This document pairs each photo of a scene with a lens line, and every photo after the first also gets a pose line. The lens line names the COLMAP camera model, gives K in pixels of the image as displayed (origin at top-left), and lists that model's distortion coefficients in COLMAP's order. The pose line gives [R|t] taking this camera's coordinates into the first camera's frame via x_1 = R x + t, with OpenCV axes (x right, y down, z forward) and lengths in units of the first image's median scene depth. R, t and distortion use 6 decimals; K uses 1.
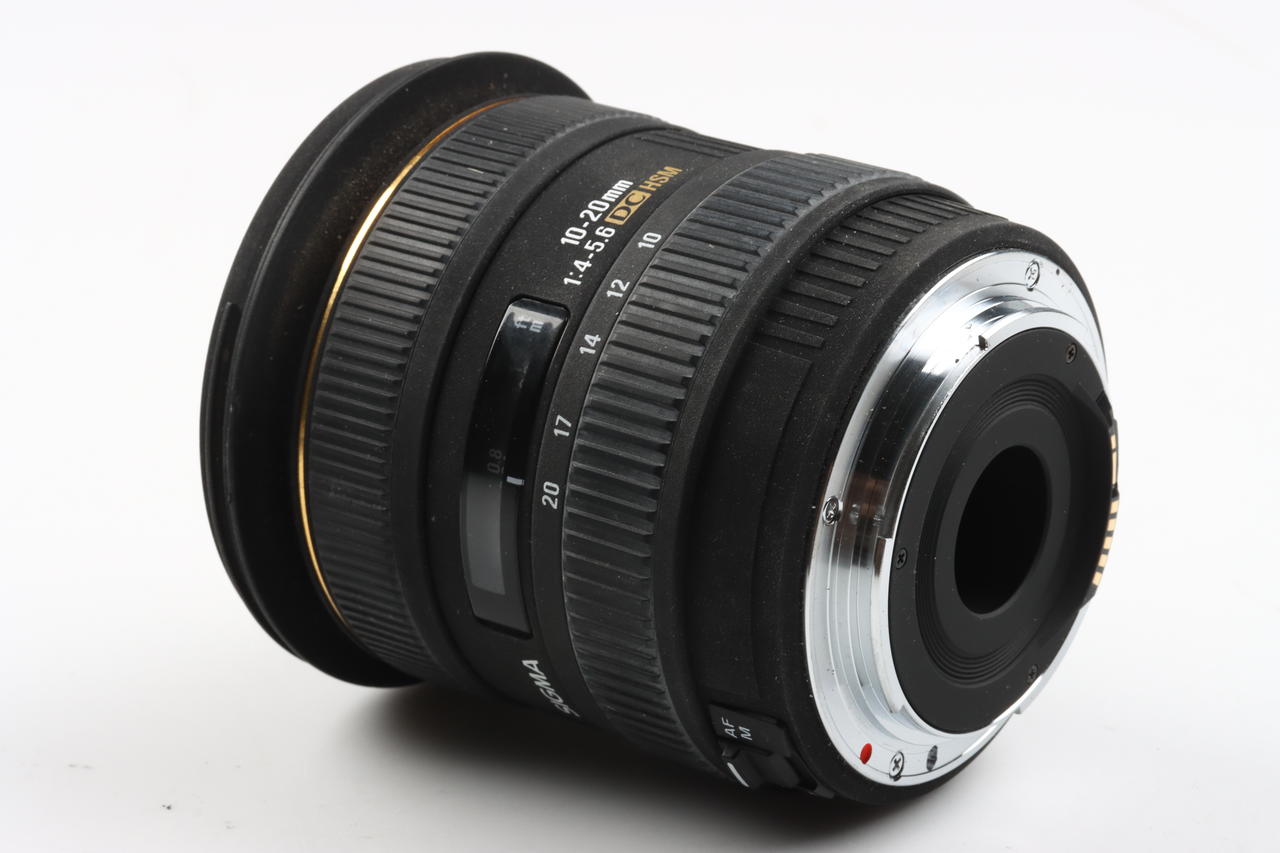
lens RADIAL K [[4072.0, 0, 640.0], [0, 4072.0, 427.2], [0, 0, 1]] dist [0.202066, 0.000000]
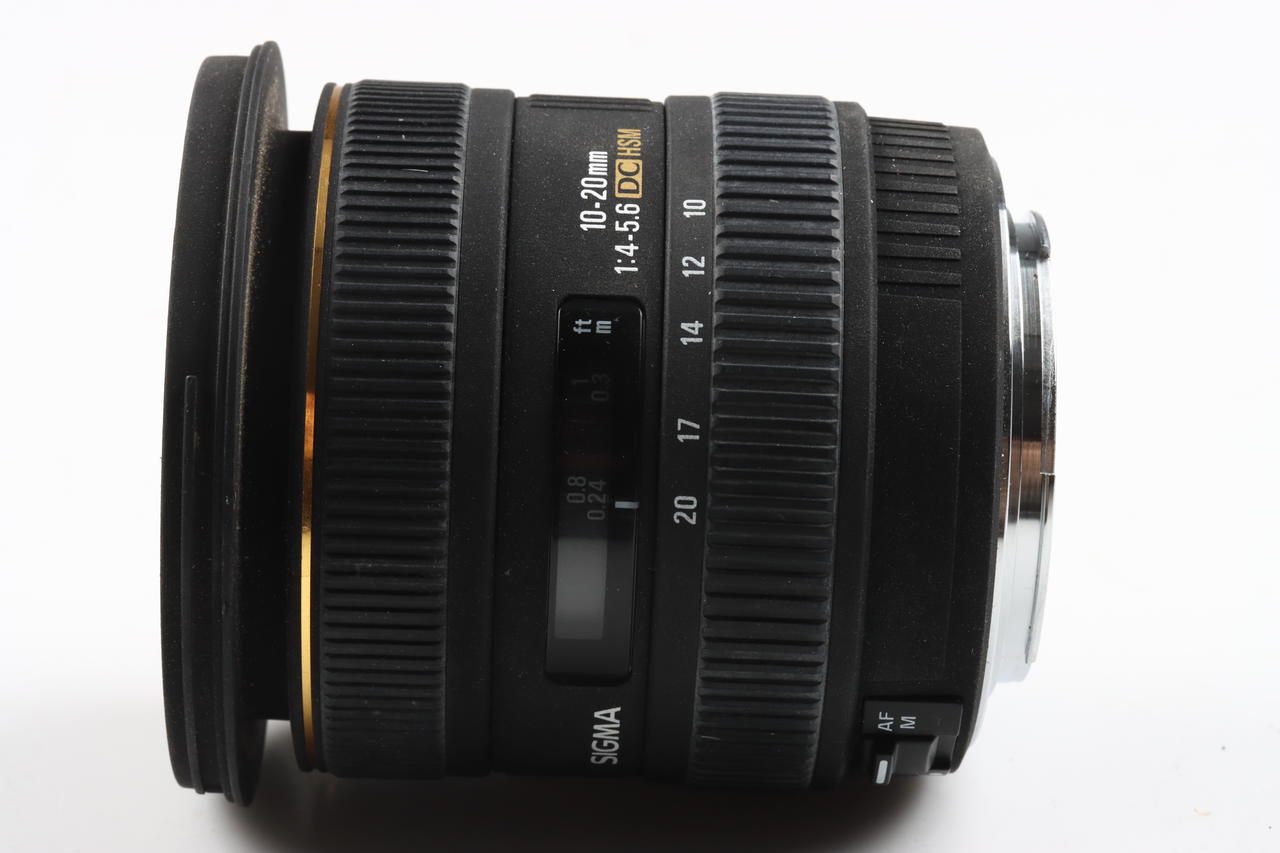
lens RADIAL K [[4072.0, 0, 639.9], [0, 4072.0, 425.6], [0, 0, 1]] dist [0.202066, 0.000000]
pose [[0.795666, -0.194481, 0.573666, -0.526312], [0.189501, 0.979438, 0.069208, -0.063353], [-0.575330, 0.053644, 0.816160, 0.288729]]
